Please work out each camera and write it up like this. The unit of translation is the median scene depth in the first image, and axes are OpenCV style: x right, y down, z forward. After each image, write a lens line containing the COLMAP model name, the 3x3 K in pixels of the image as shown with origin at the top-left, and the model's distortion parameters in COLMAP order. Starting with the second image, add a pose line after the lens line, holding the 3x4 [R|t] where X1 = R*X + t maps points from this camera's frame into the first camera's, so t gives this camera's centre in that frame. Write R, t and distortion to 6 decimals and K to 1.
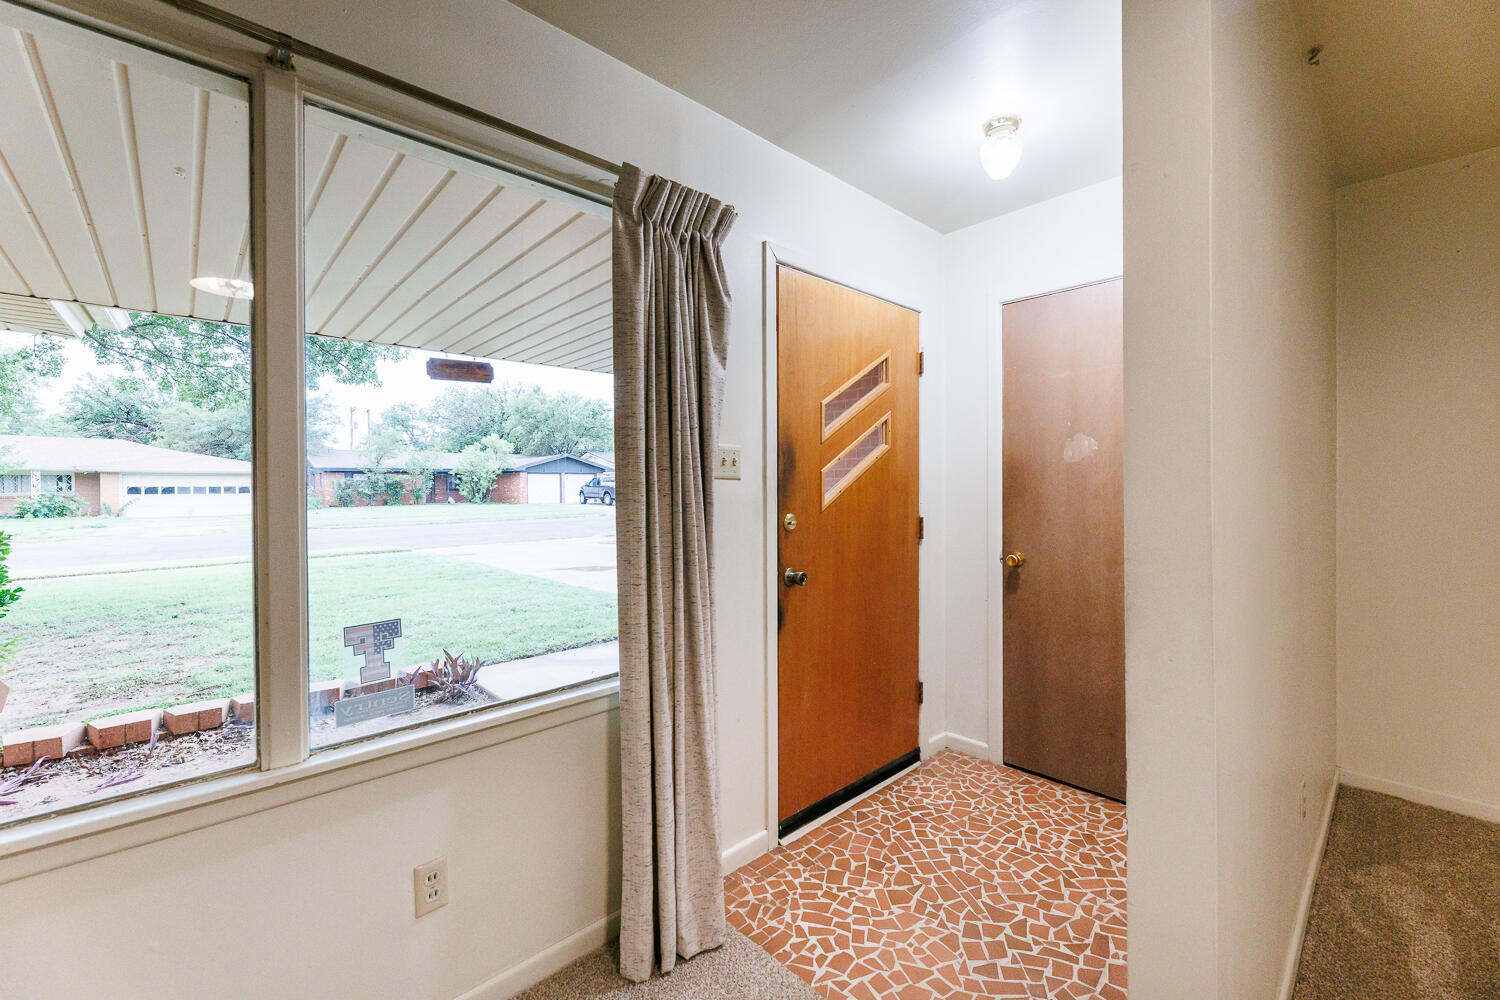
lens RADIAL K [[610.0, 0, 743.6], [0, 610.0, 491.2], [0, 0, 1]] dist [-0.001569, 0.000021]
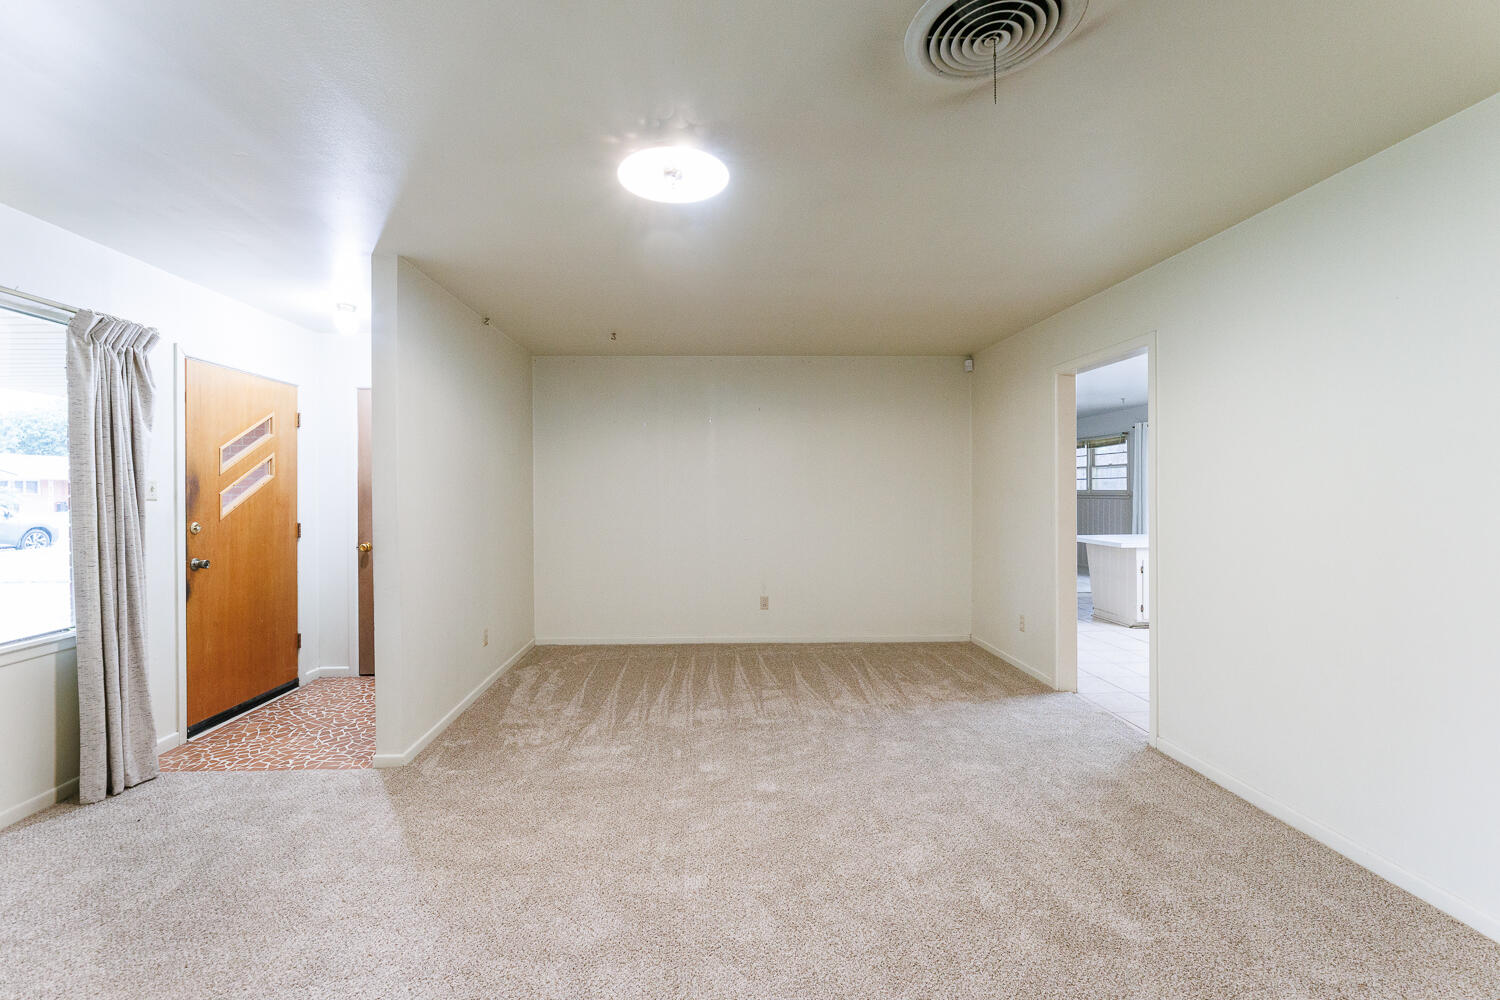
lens RADIAL K [[622.3, 0, 719.2], [0, 622.3, 495.5], [0, 0, 1]] dist [-0.003417, -0.000329]
pose [[0.655062, 0.000088, 0.755575, -0.247258], [0.006595, 0.999961, -0.005834, -0.012257], [-0.755546, 0.008804, 0.655037, -1.036989]]
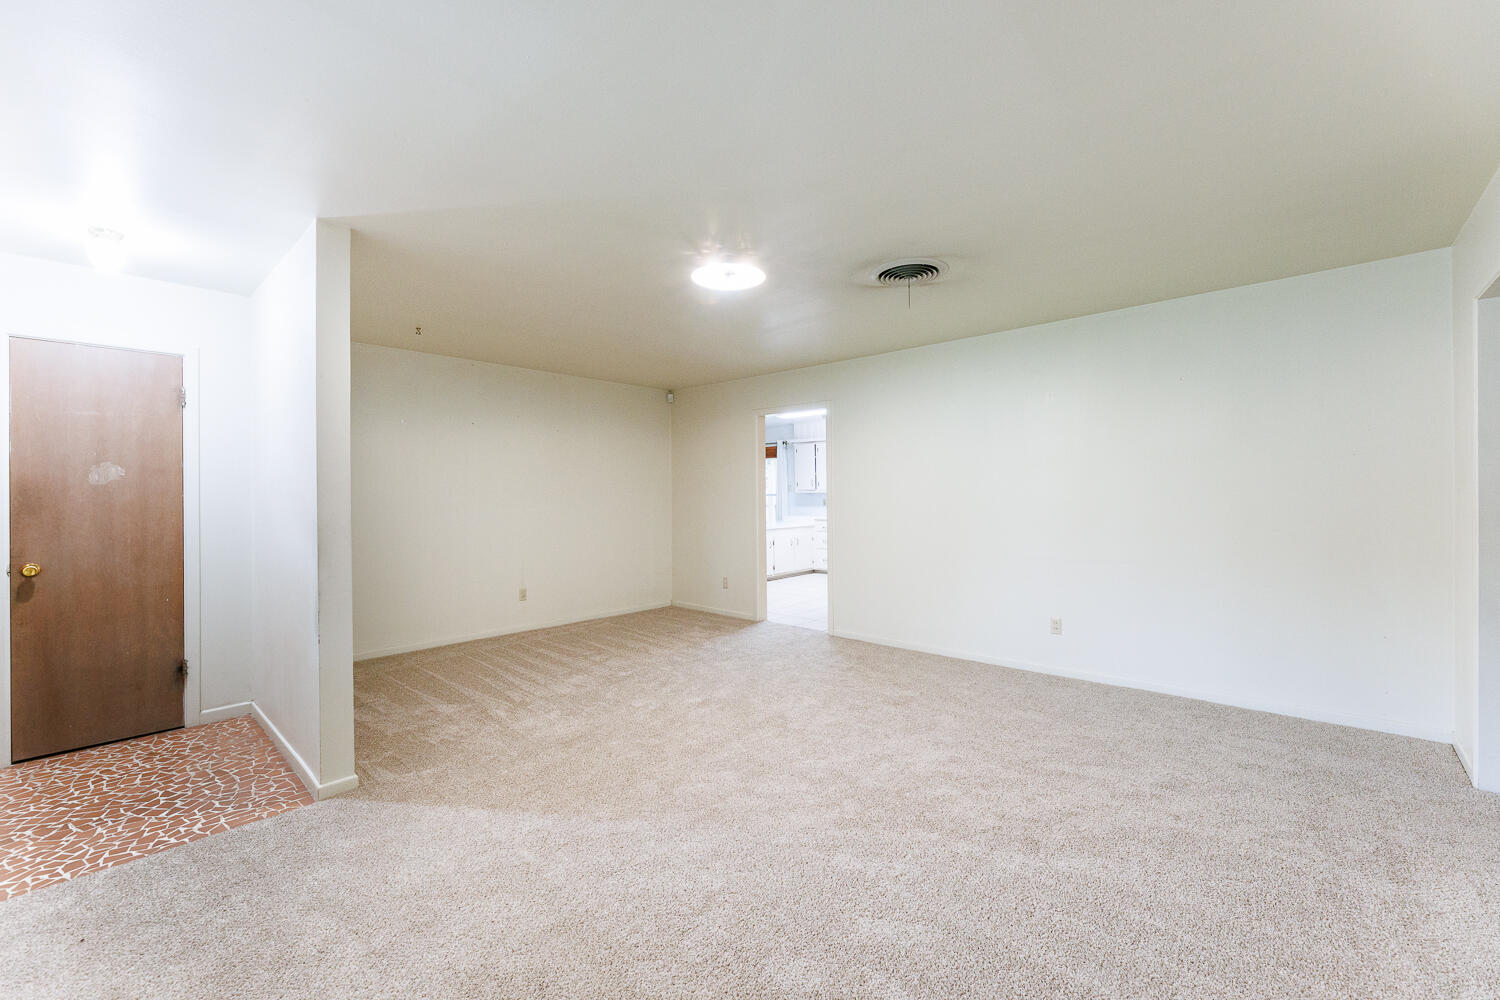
lens RADIAL K [[600.0, 0, 750.0], [0, 600.0, 500.0], [0, 0, 1]] dist [-0.000967, 0.000102]
pose [[-0.085323, -0.000611, 0.996353, -0.968057], [0.014868, 0.999888, 0.001887, 0.002147], [-0.996242, 0.014975, -0.085304, -0.275213]]
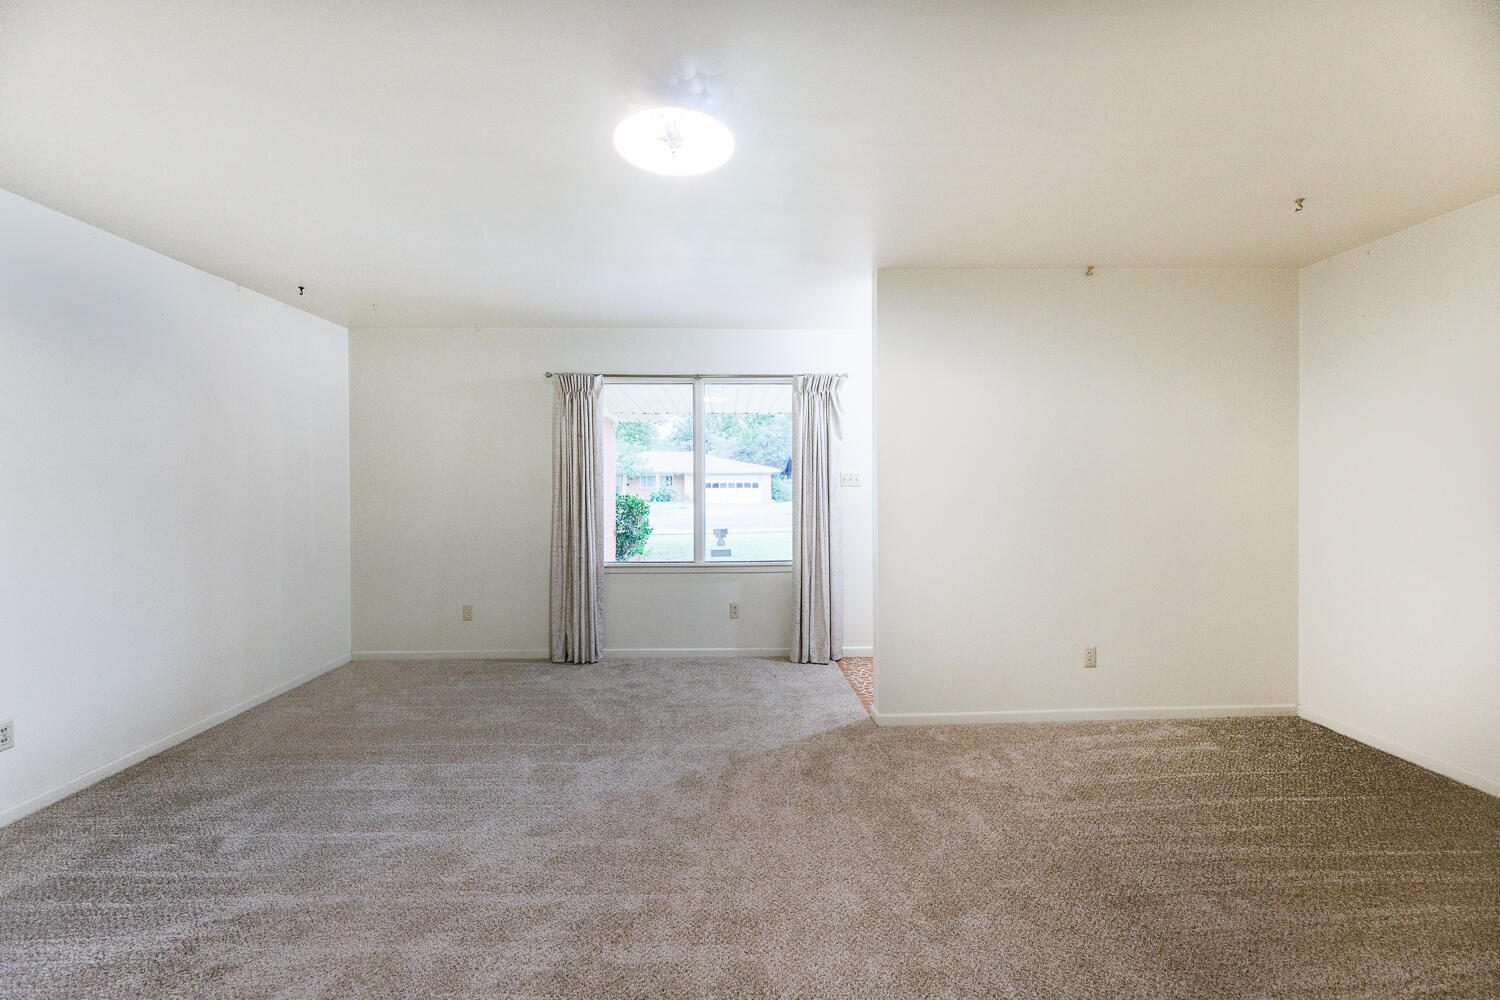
lens RADIAL K [[605.0, 0, 751.8], [0, 605.0, 491.9], [0, 0, 1]] dist [-0.002673, 0.000097]
pose [[0.760616, 0.011096, -0.649107, 1.107965], [-0.005600, 0.999929, 0.010531, -0.018862], [0.649177, -0.004375, 0.760624, -0.941871]]
